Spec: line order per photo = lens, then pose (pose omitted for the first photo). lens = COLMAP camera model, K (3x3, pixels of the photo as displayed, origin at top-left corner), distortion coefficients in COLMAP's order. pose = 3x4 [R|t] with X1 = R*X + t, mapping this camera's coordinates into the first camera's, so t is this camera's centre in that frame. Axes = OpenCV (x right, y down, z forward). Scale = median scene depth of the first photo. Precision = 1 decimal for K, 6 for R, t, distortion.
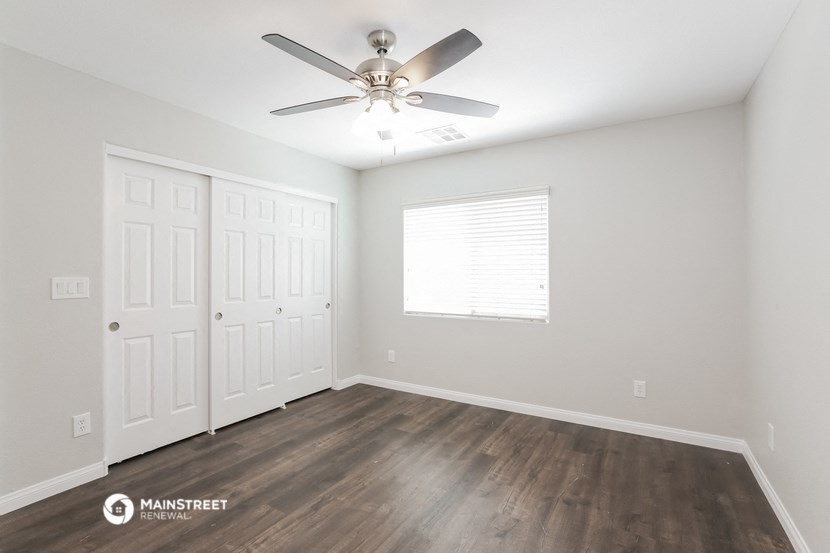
lens RADIAL K [[377.1, 0, 413.5], [0, 377.1, 276.5], [0, 0, 1]] dist [-0.042039, 0.020024]
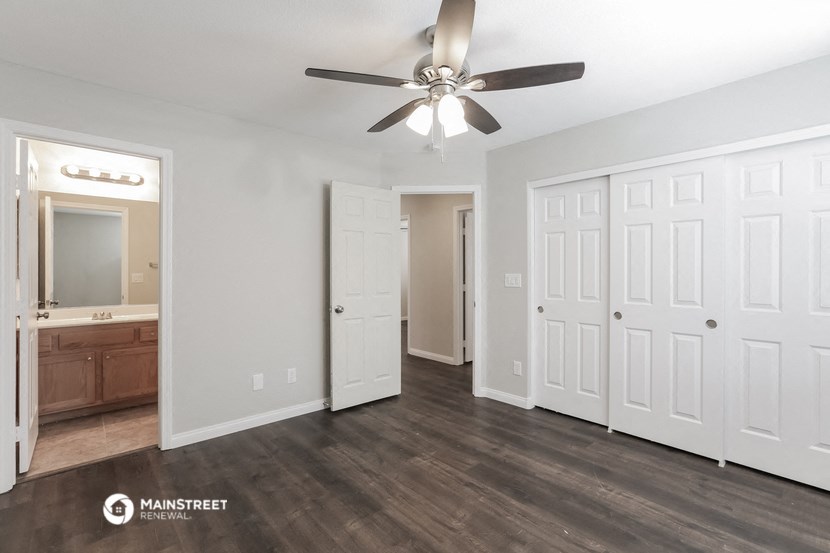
lens RADIAL K [[377.1, 0, 413.5], [0, 377.1, 276.5], [0, 0, 1]] dist [-0.042039, 0.020024]
pose [[-0.280700, 0.020273, -0.959581, 0.606163], [-0.002264, 0.999760, 0.021785, -0.017226], [0.959793, 0.008287, -0.280587, 0.828416]]
